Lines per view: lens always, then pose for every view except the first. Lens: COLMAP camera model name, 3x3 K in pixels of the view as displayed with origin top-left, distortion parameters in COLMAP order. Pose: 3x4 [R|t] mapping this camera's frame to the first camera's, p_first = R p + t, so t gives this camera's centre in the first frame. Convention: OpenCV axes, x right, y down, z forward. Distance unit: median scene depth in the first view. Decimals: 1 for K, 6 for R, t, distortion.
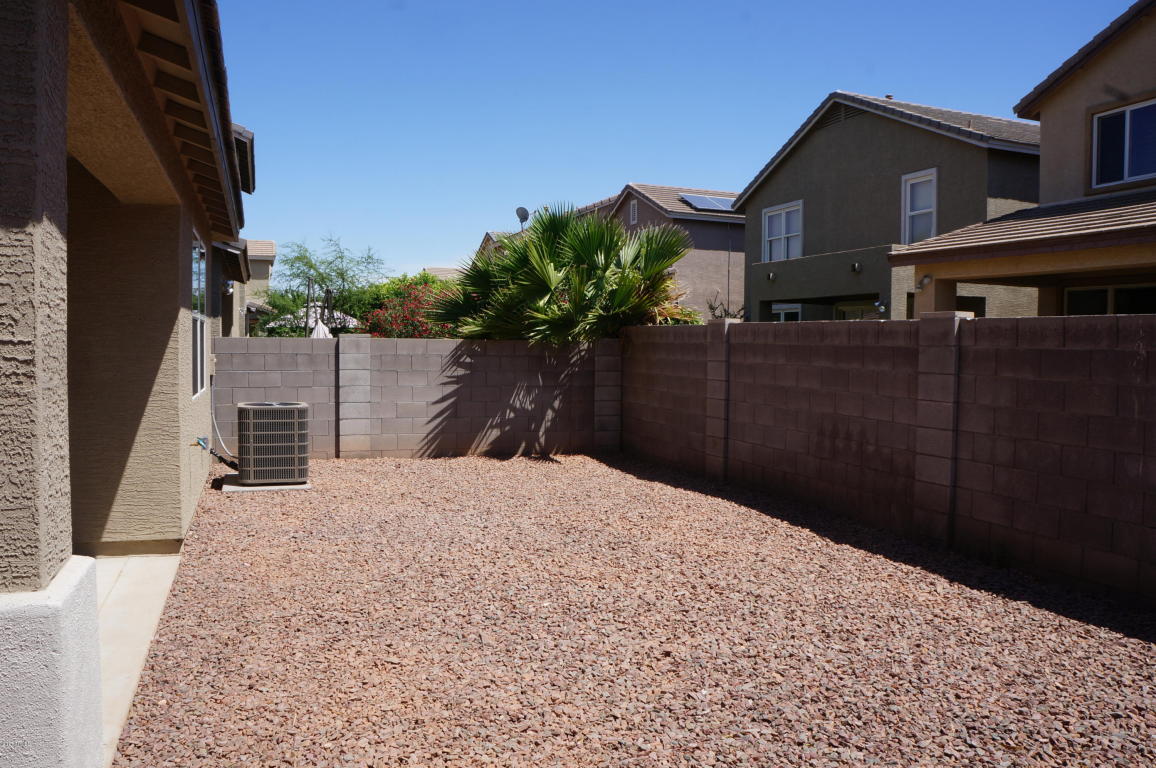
lens RADIAL K [[915.9, 0, 578.0], [0, 915.9, 384.0], [0, 0, 1]] dist [-0.167029, 0.115806]
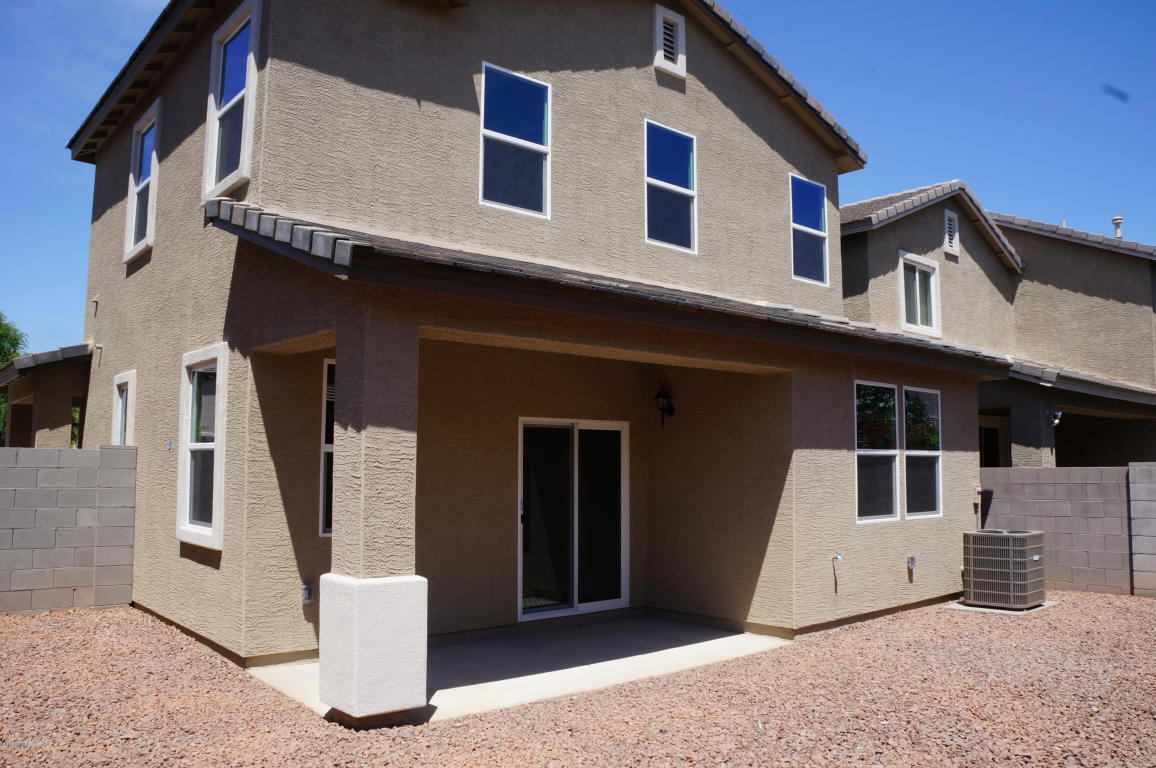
lens RADIAL K [[915.9, 0, 578.0], [0, 915.9, 384.0], [0, 0, 1]] dist [-0.167029, 0.115806]
pose [[0.365315, -0.091516, -0.926374, 0.461949], [-0.041311, 0.992581, -0.114348, -0.010729], [0.929967, 0.080043, 0.358825, 0.149447]]
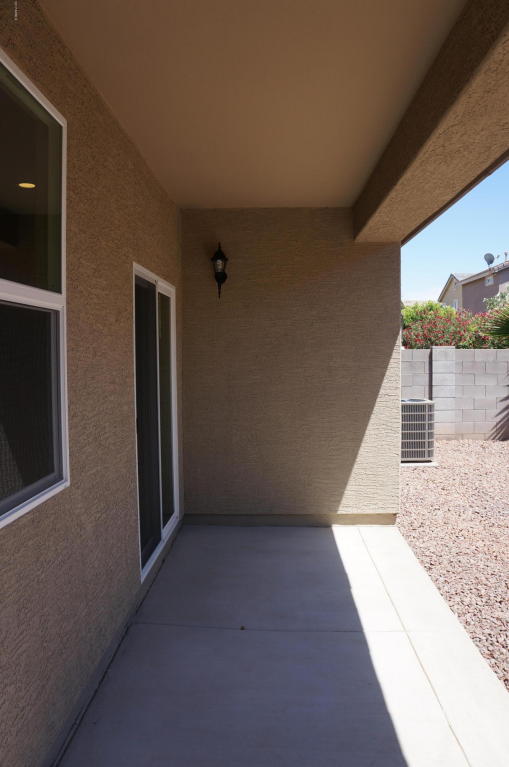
lens RADIAL K [[607.7, 0, 254.5], [0, 607.7, 383.5], [0, 0, 1]] dist [-0.167029, 0.115806]
pose [[0.932394, -0.001825, -0.361438, -0.229088], [0.003832, 0.999981, 0.004836, -0.007157], [0.361422, -0.005894, 0.932384, 0.106020]]
